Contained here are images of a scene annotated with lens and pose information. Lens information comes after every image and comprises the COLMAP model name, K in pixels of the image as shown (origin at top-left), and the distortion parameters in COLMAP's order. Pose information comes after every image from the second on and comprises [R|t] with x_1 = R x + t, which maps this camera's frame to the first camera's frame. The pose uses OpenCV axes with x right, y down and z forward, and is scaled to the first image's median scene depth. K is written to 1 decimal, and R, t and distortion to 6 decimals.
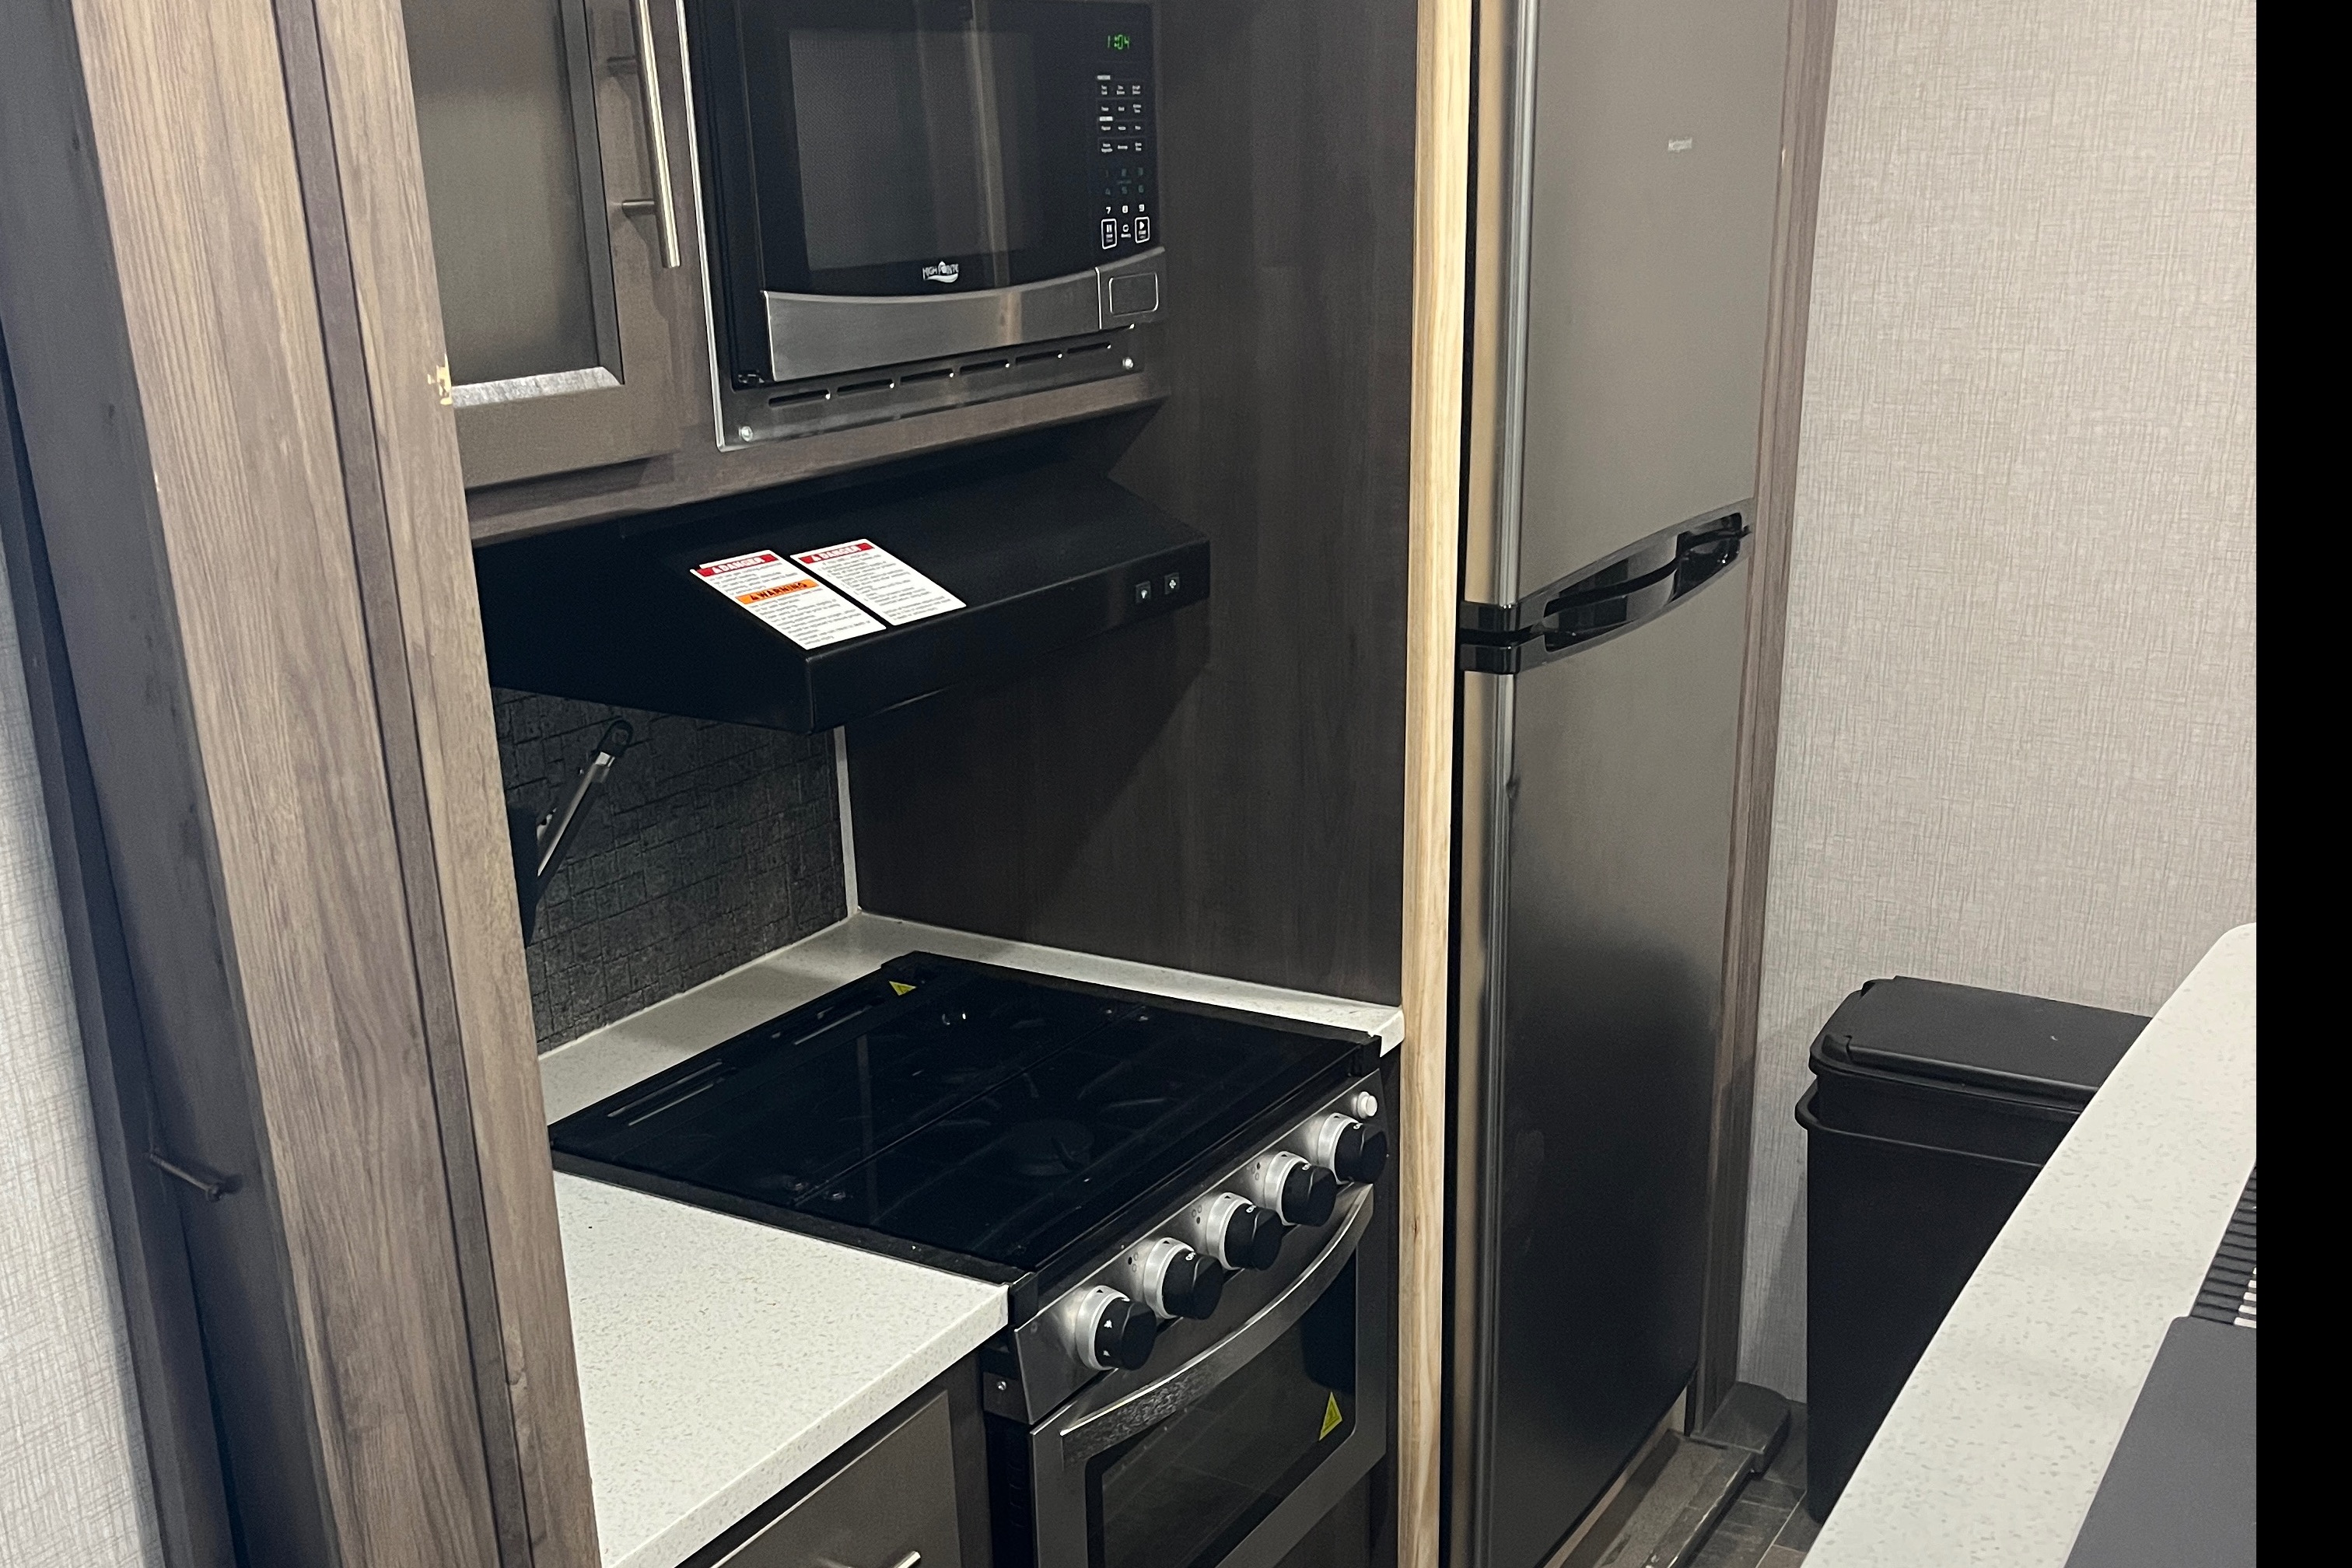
lens RADIAL K [[2384.5, 0, 1175.1], [0, 2384.5, 1045.8], [0, 0, 1]] dist [0.009831, 0.008208]
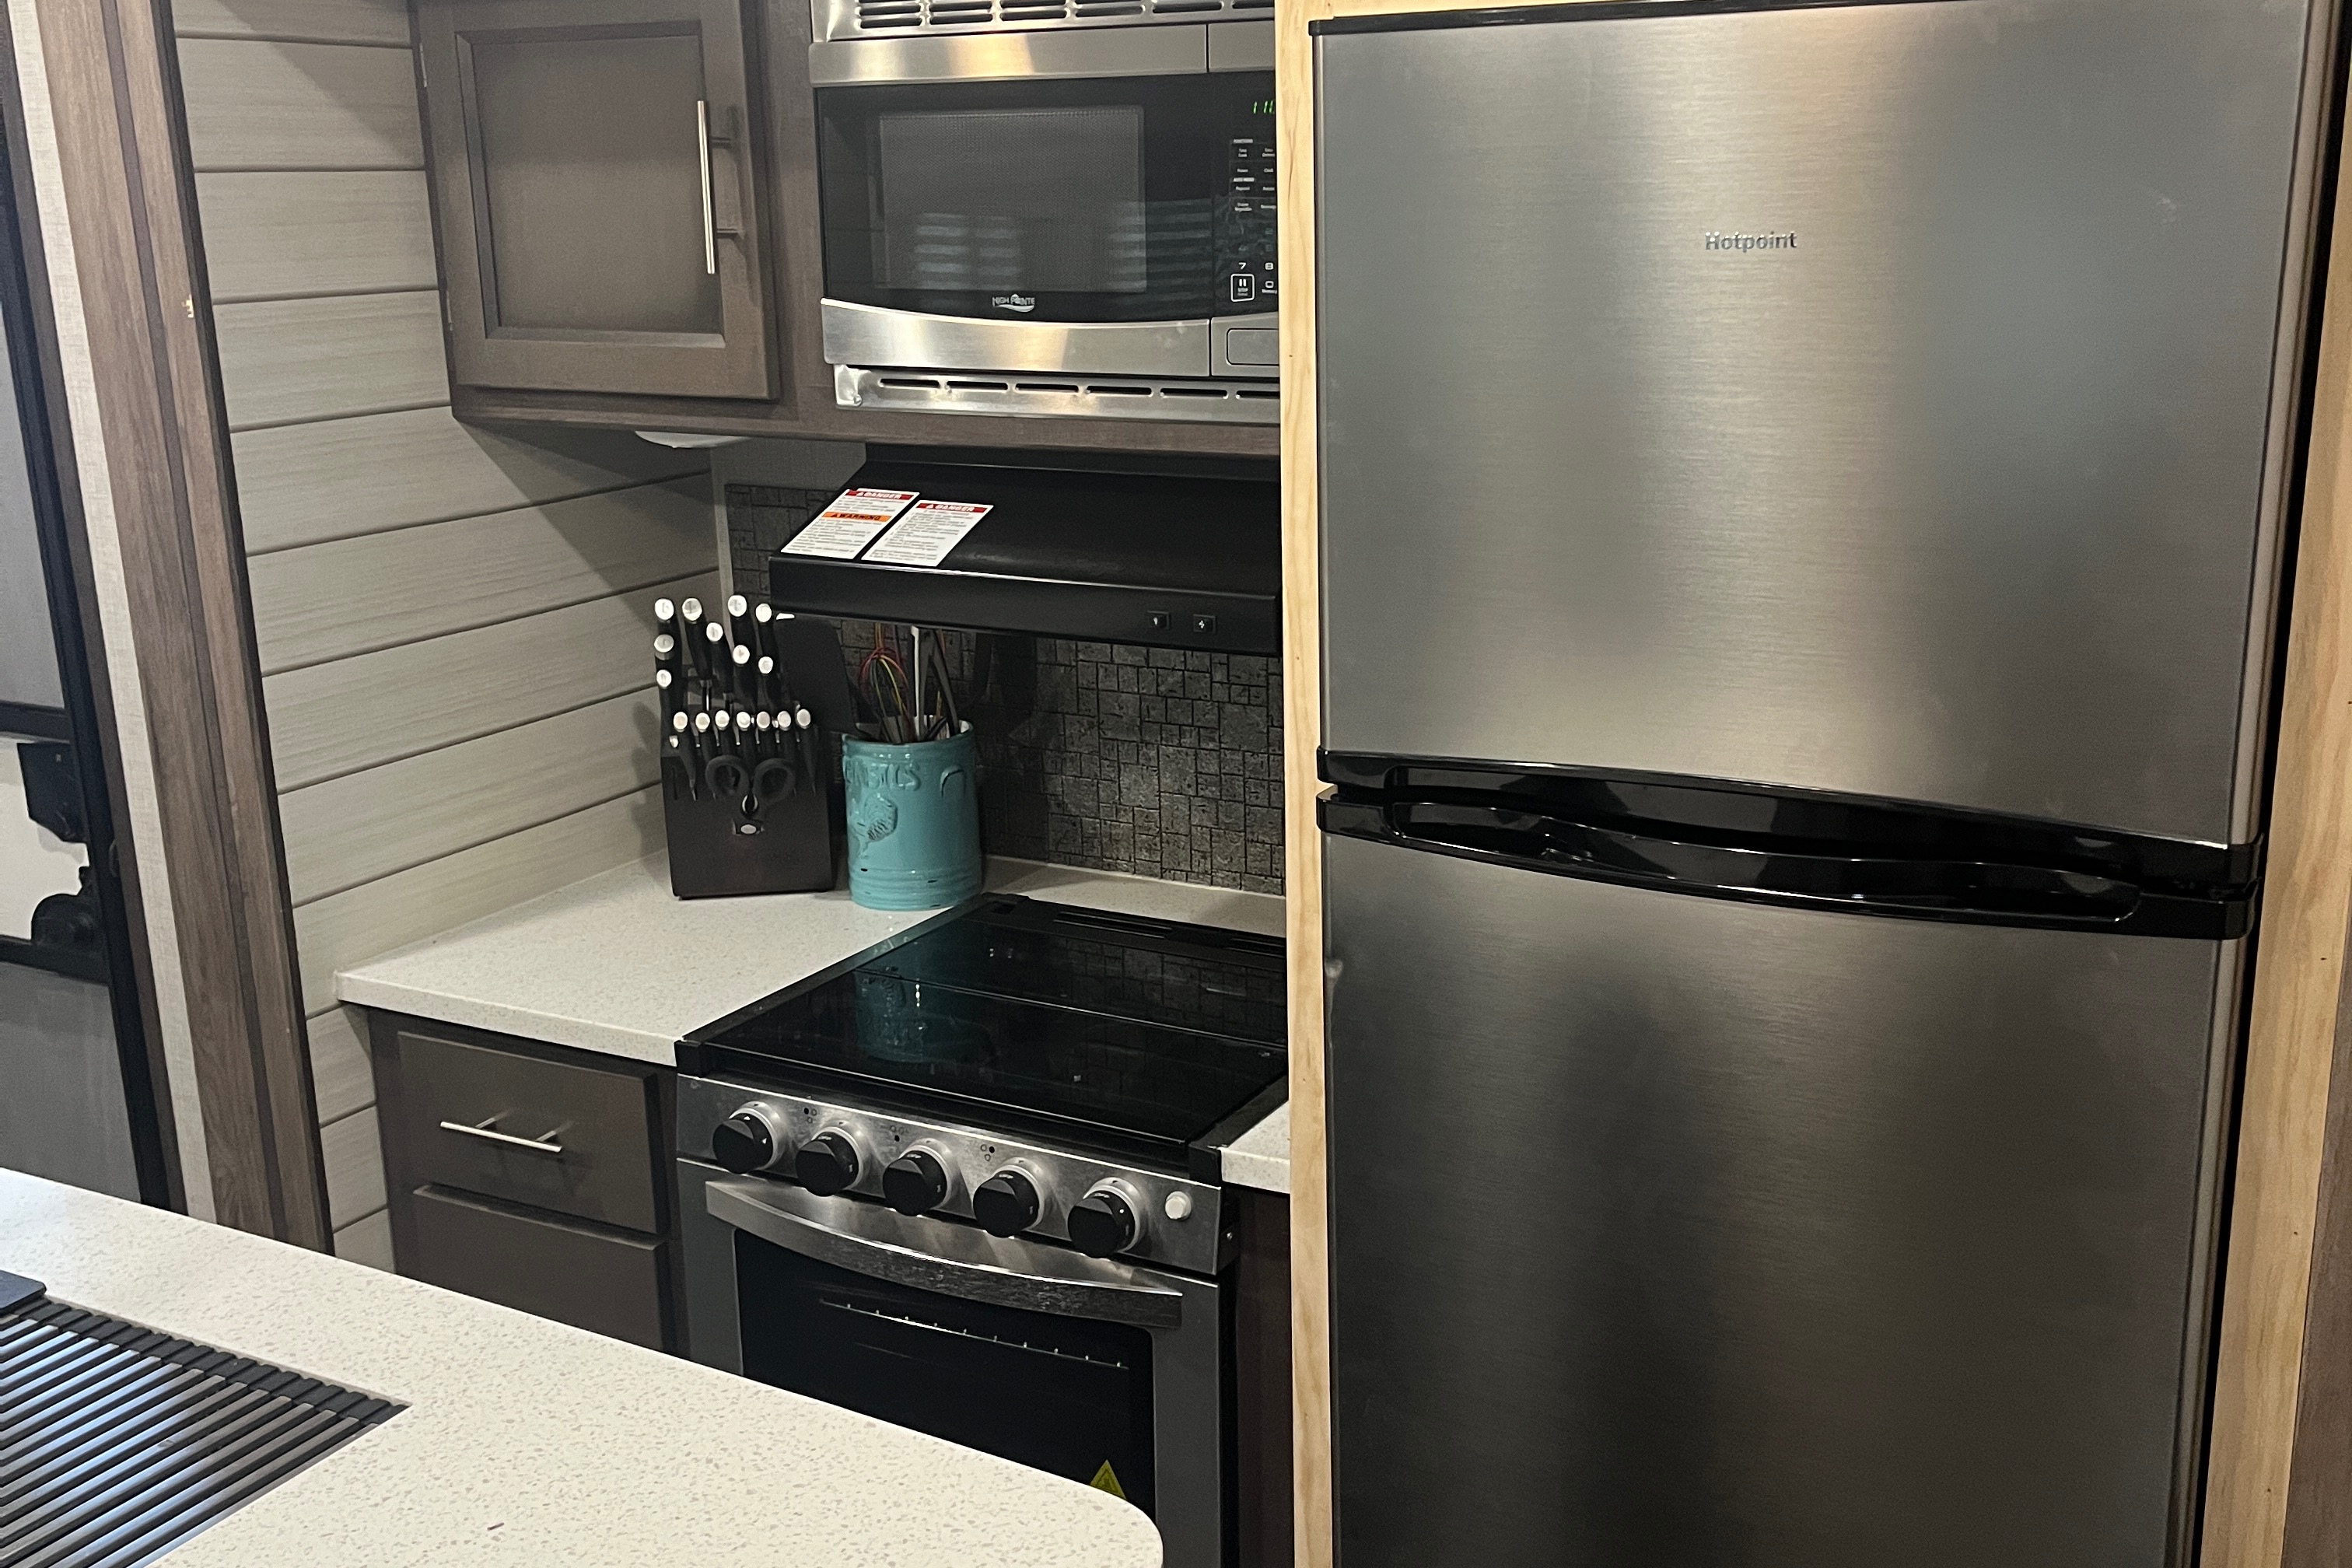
lens RADIAL K [[2375.0, 0, 1209.2], [0, 2375.0, 789.8], [0, 0, 1]] dist [0.051470, -0.012047]
pose [[0.043184, 0.283699, -0.957940, 1.649651], [-0.343460, 0.904609, 0.252422, -0.646233], [0.938174, 0.318114, 0.136504, 1.485256]]
